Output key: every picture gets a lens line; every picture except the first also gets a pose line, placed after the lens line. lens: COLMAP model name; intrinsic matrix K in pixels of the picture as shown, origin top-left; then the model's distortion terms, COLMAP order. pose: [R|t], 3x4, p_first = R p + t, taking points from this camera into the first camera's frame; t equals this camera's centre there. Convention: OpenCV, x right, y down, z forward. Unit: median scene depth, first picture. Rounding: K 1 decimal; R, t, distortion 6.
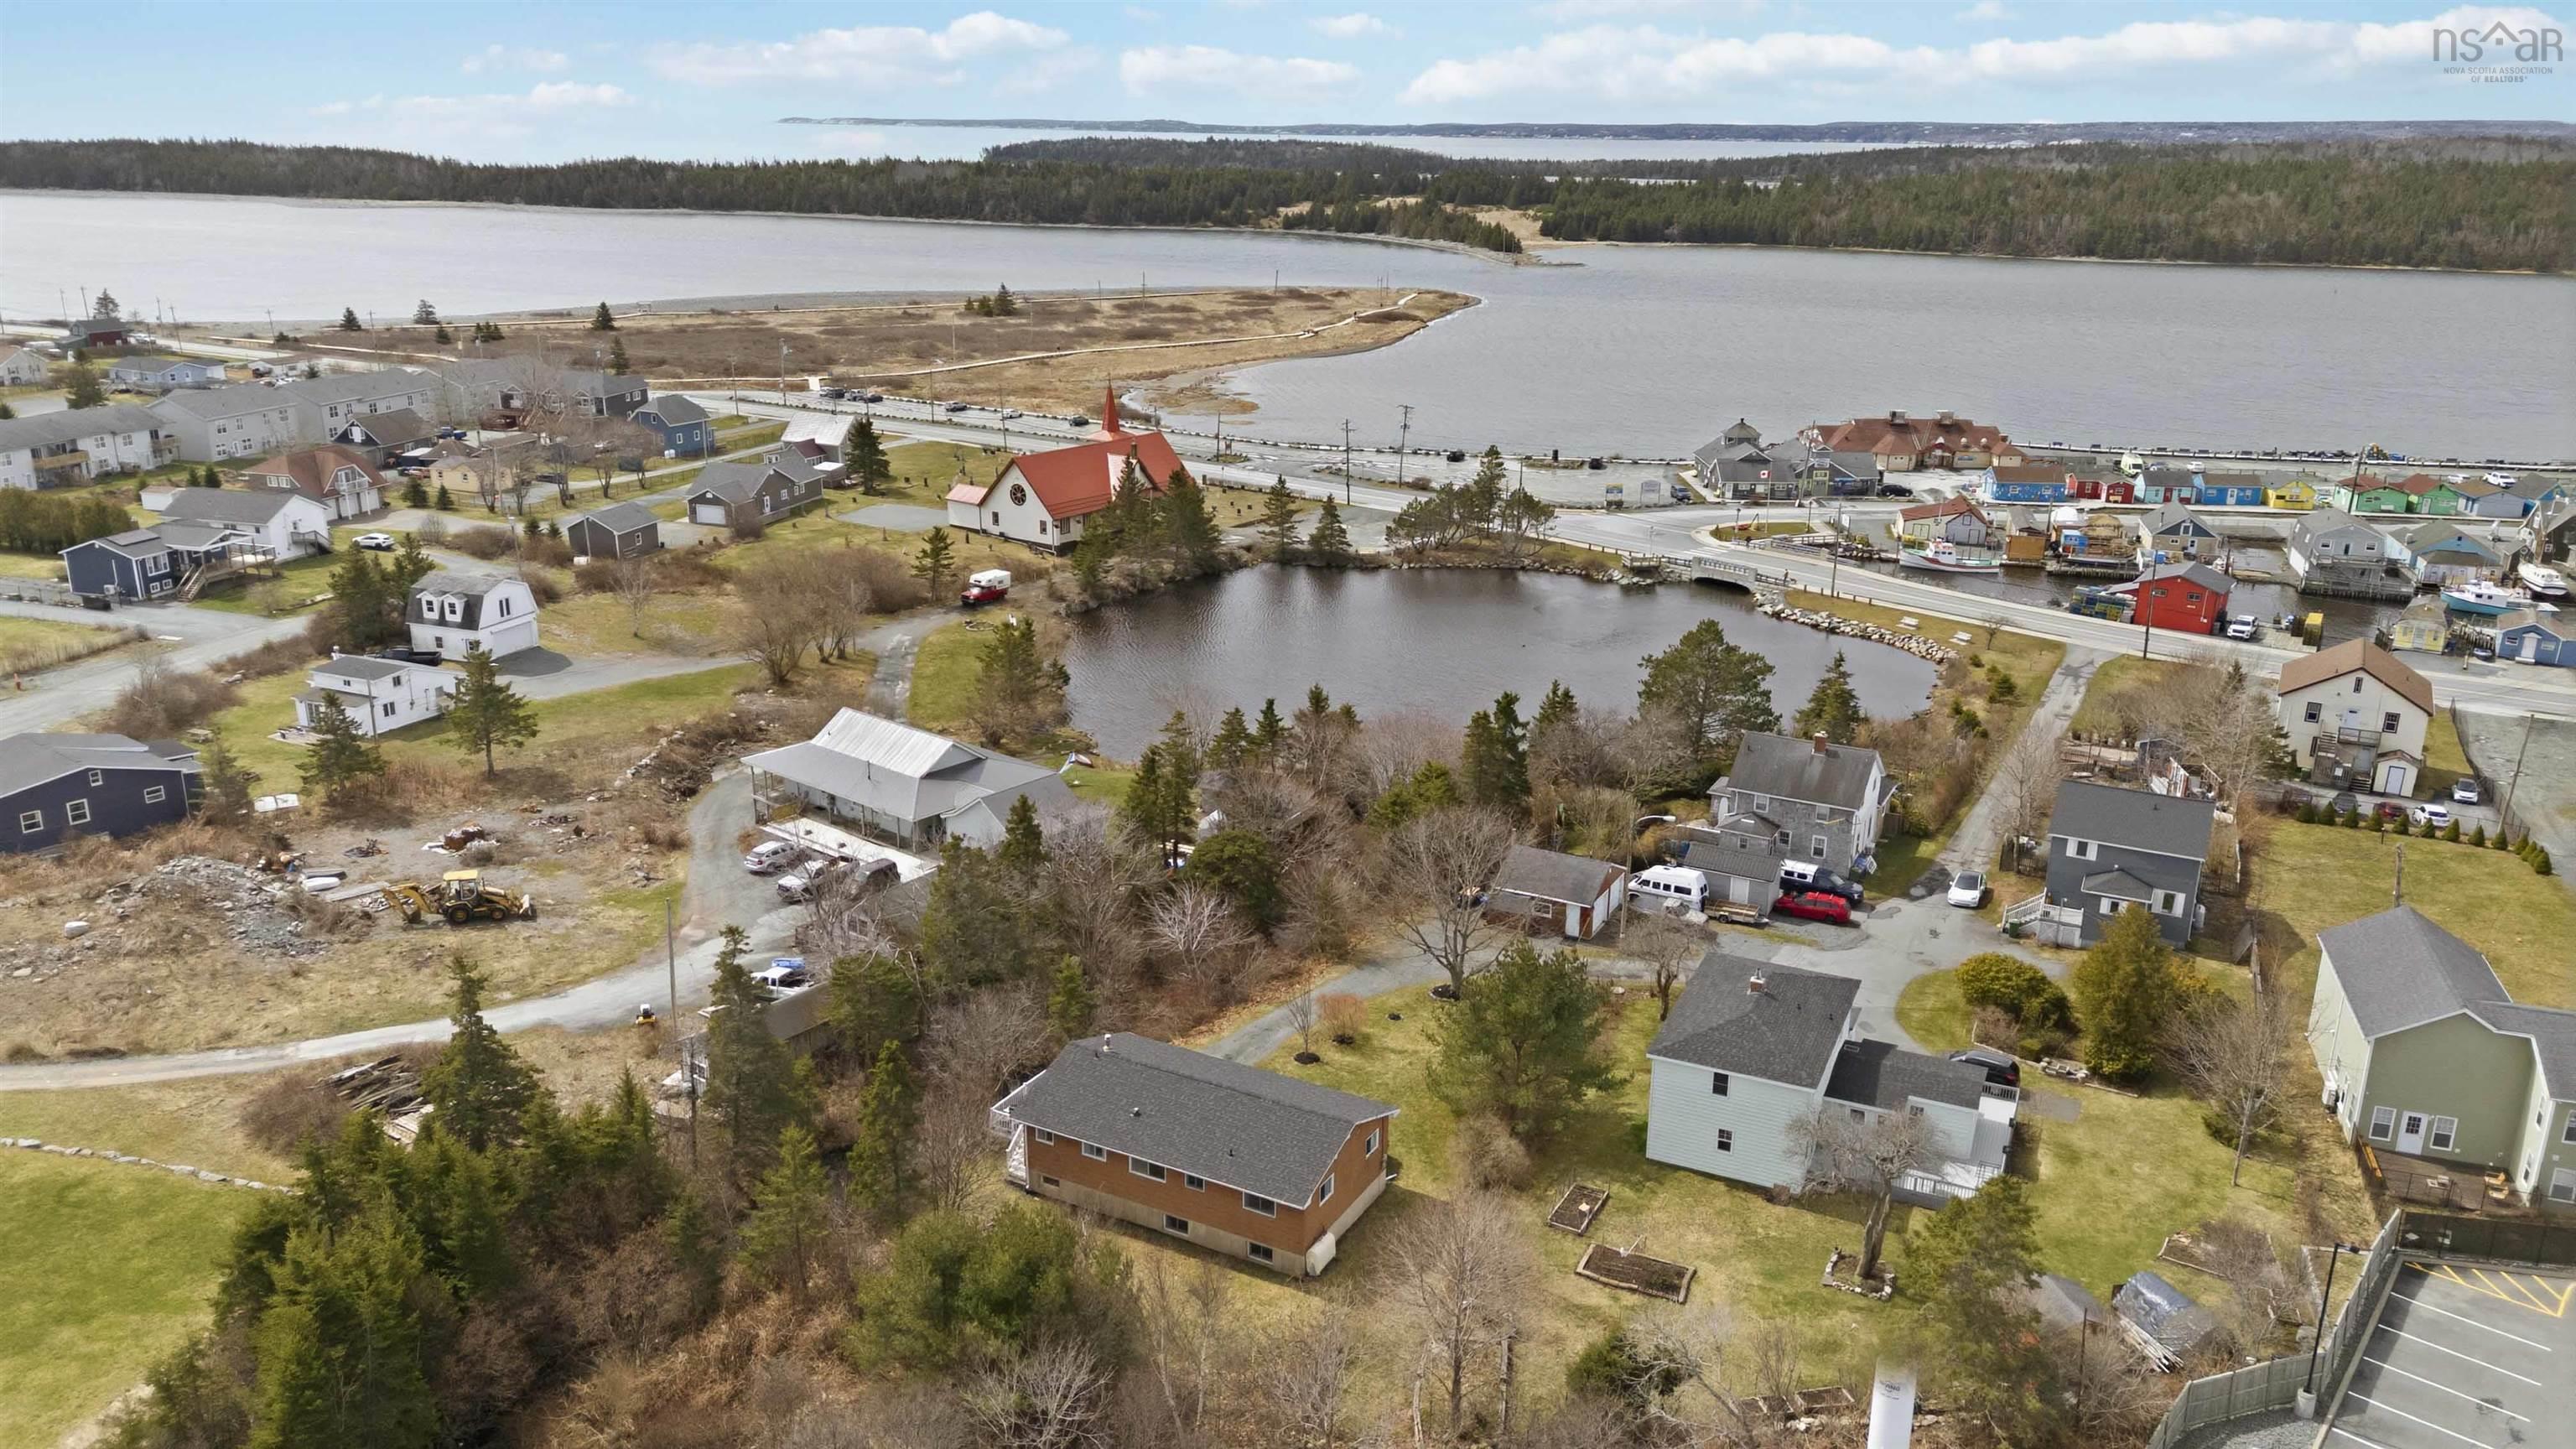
lens RADIAL K [[1876.3, 0, 1294.1], [0, 1876.3, 737.2], [0, 0, 1]] dist [0.074889, -0.066903]
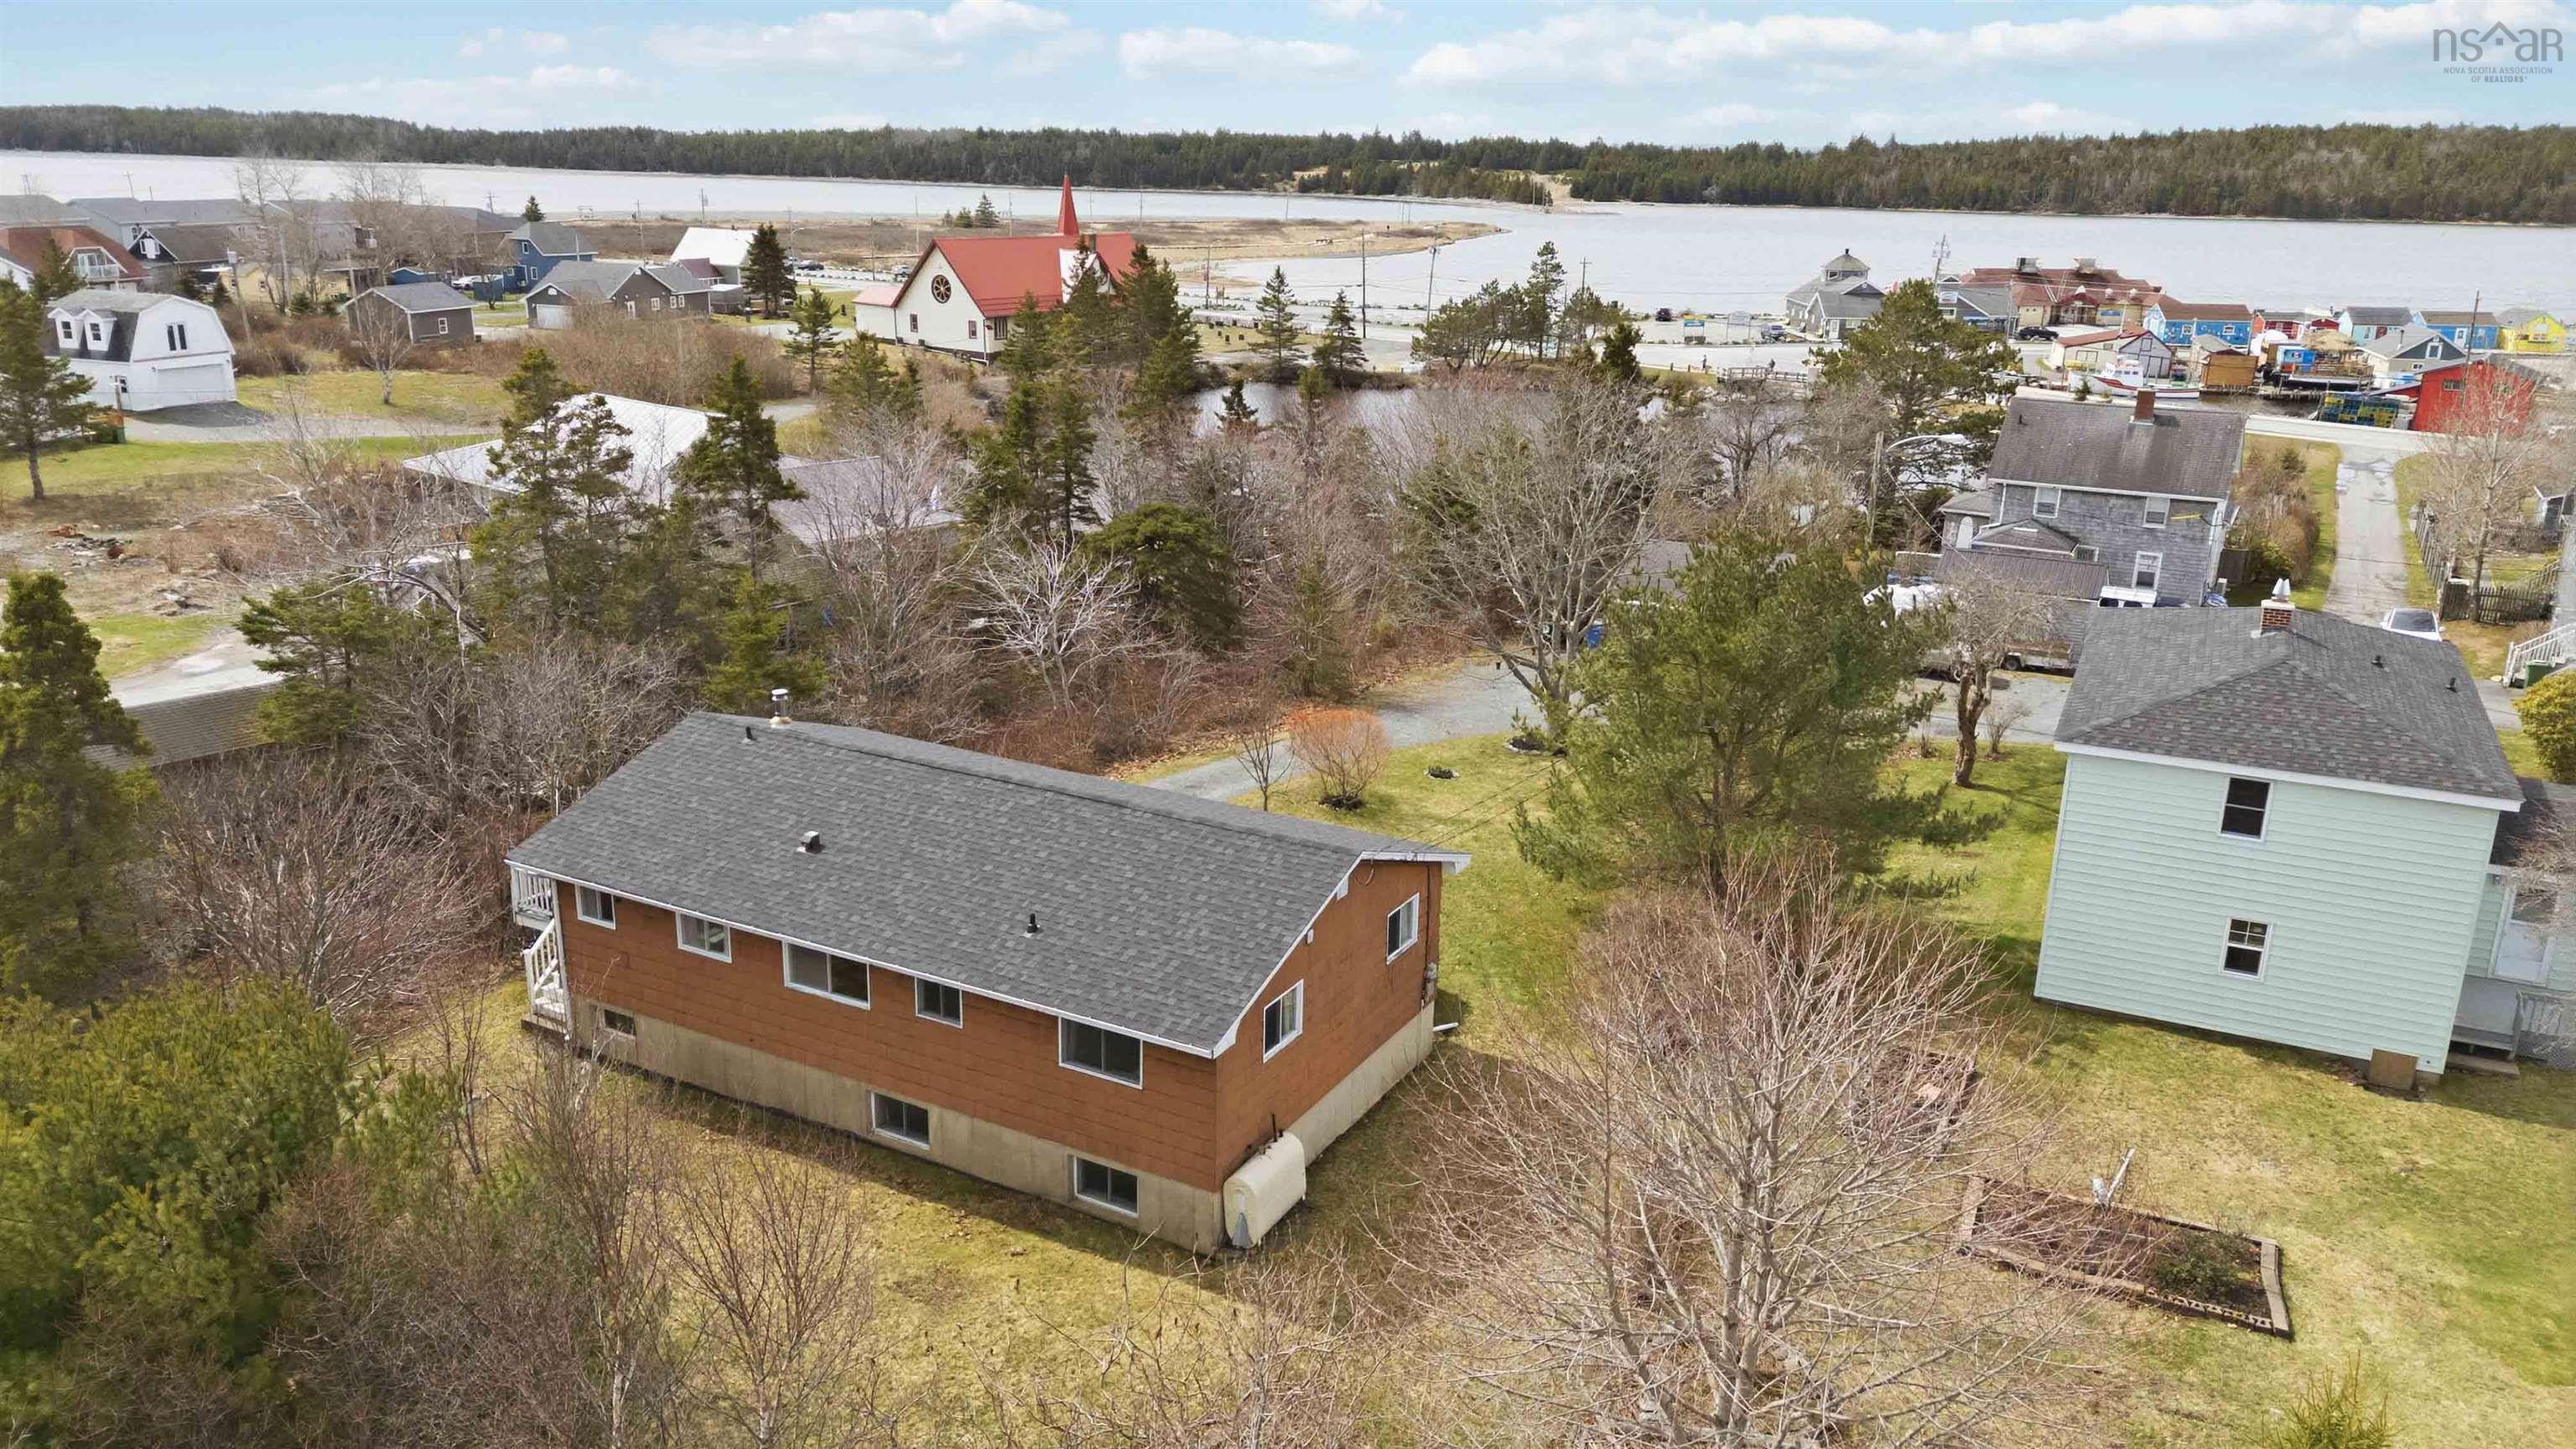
lens RADIAL K [[1876.3, 0, 1294.1], [0, 1876.3, 737.2], [0, 0, 1]] dist [0.074889, -0.066903]
pose [[0.999933, 0.008478, -0.007825, 0.006568], [-0.008572, 0.999890, -0.012109, 0.056231], [0.007721, 0.012176, 0.999896, 0.186383]]
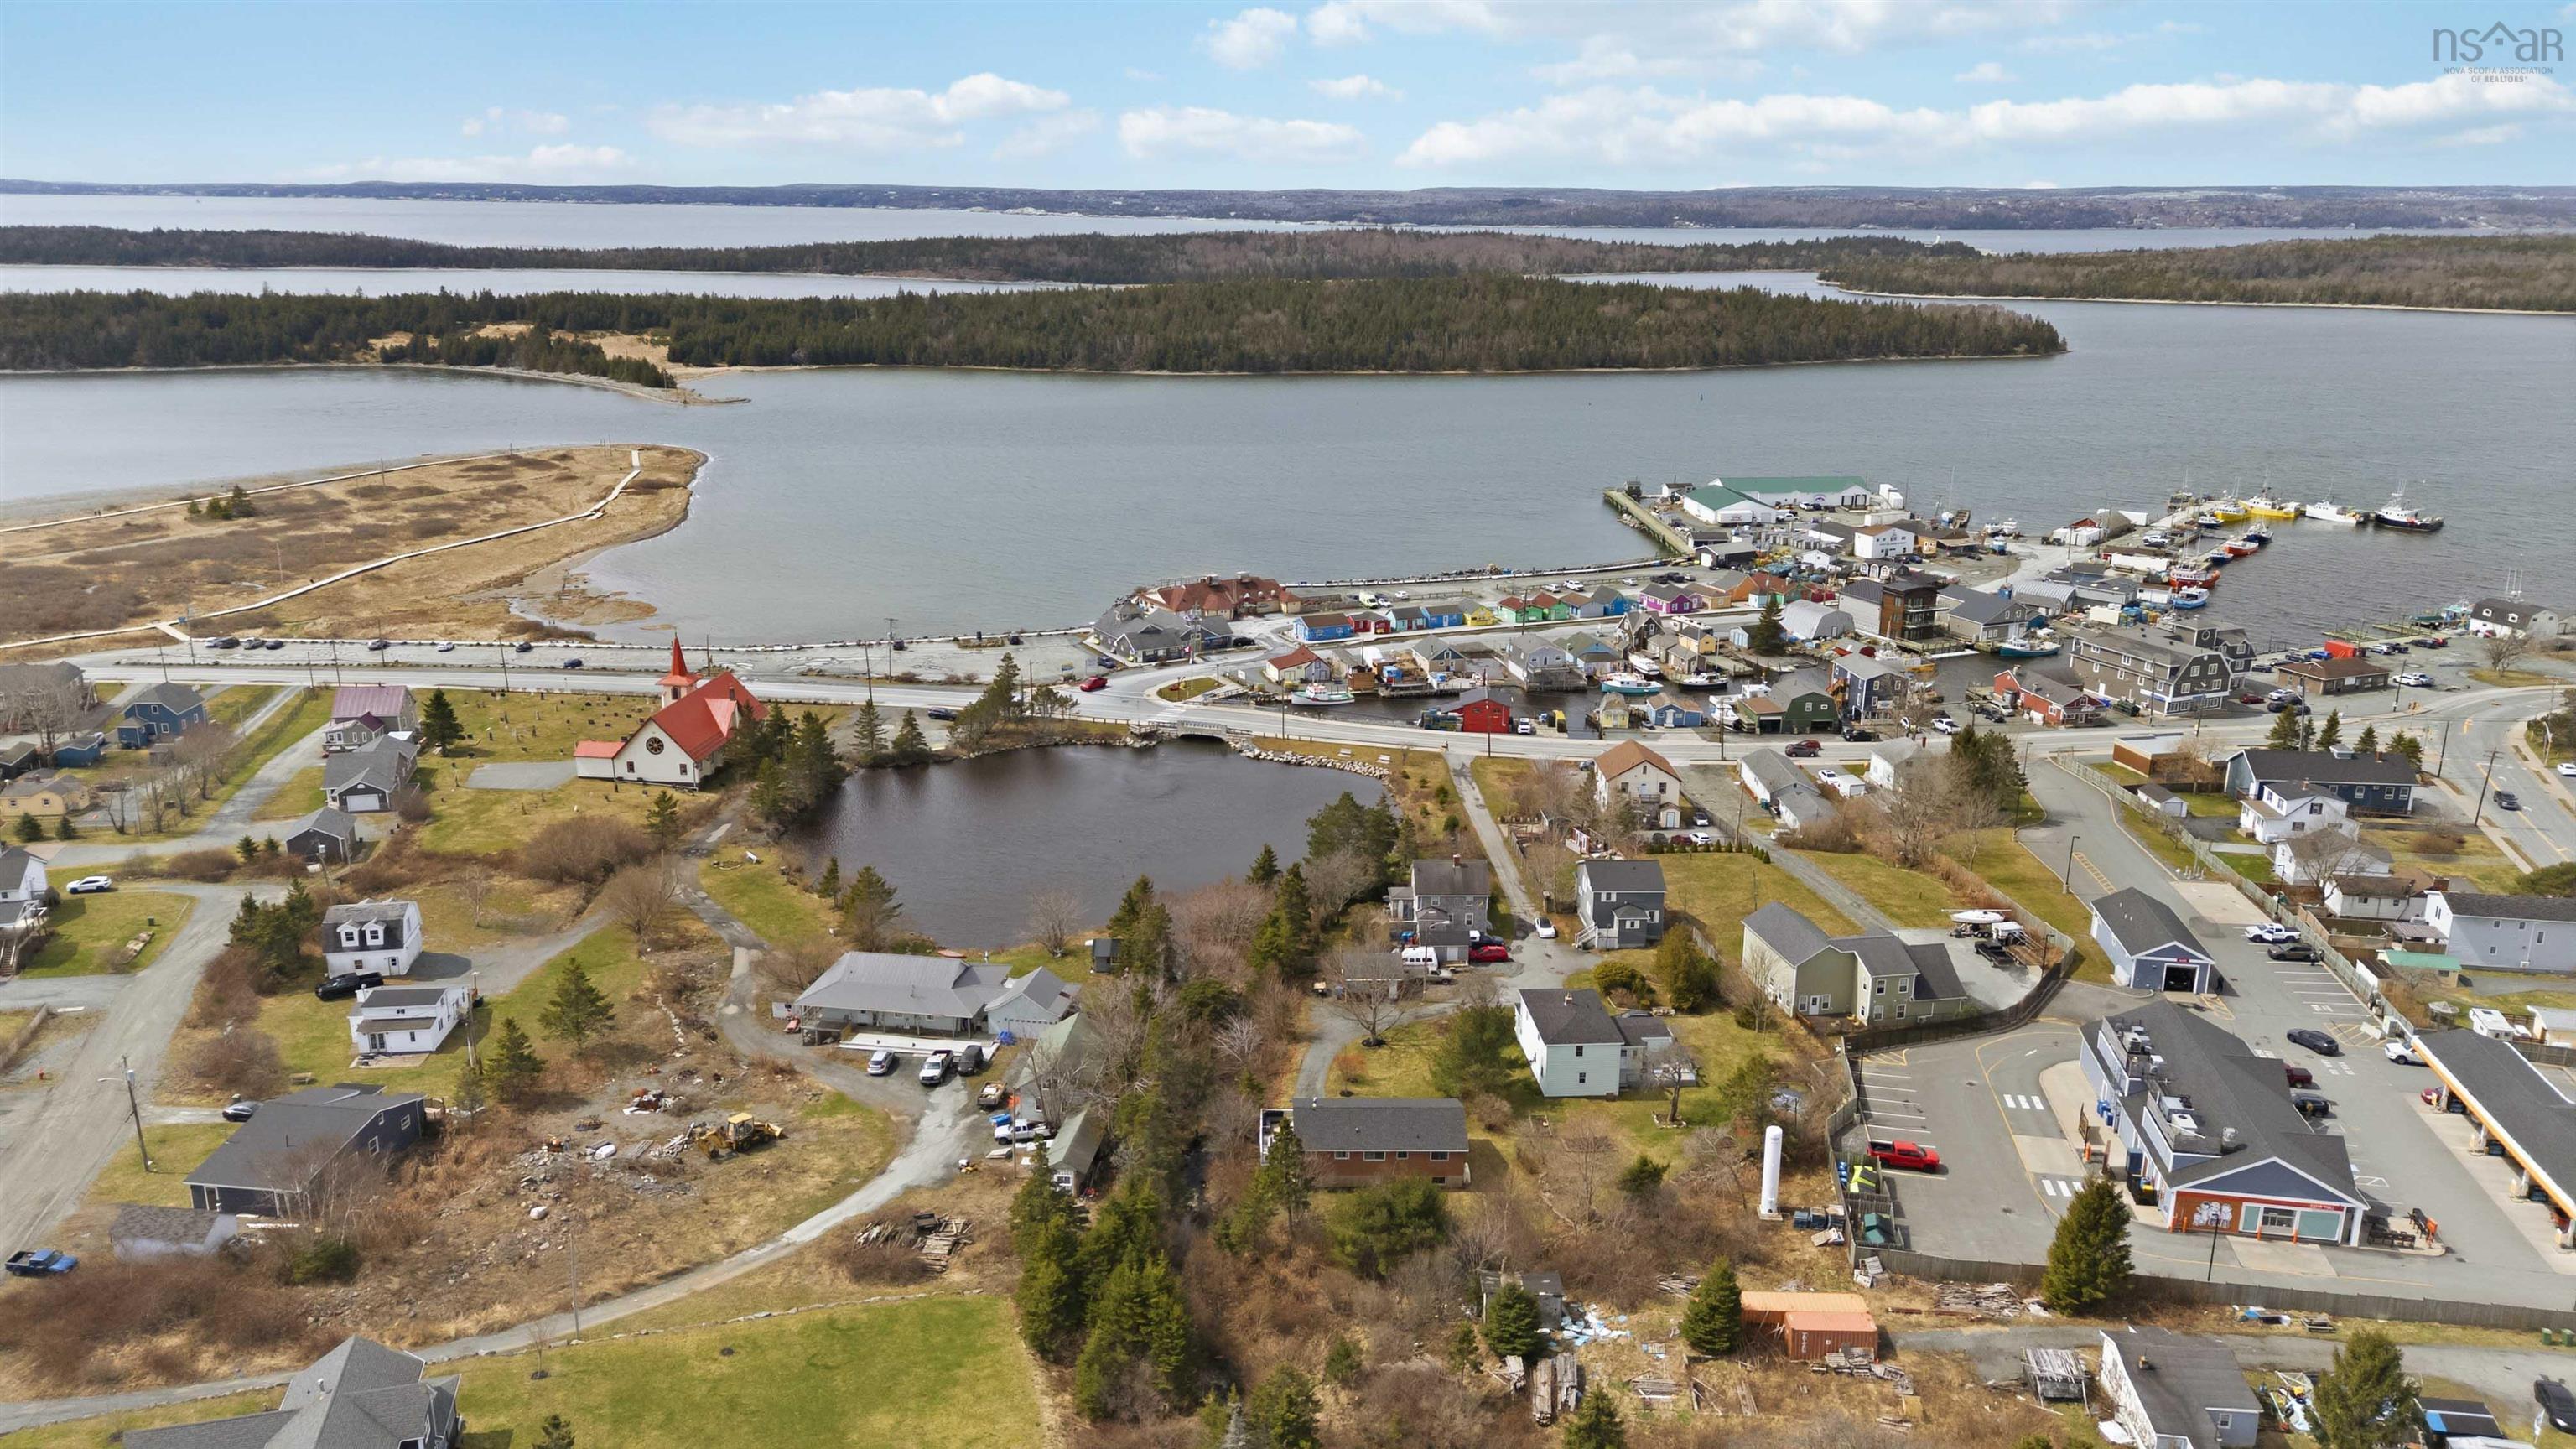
lens RADIAL K [[1876.3, 0, 1294.1], [0, 1876.3, 737.2], [0, 0, 1]] dist [0.074889, -0.066903]
pose [[0.868322, -0.143621, 0.474752, -0.316511], [0.155507, 0.987730, 0.014384, -0.076243], [-0.470993, 0.061338, 0.880002, -0.224250]]
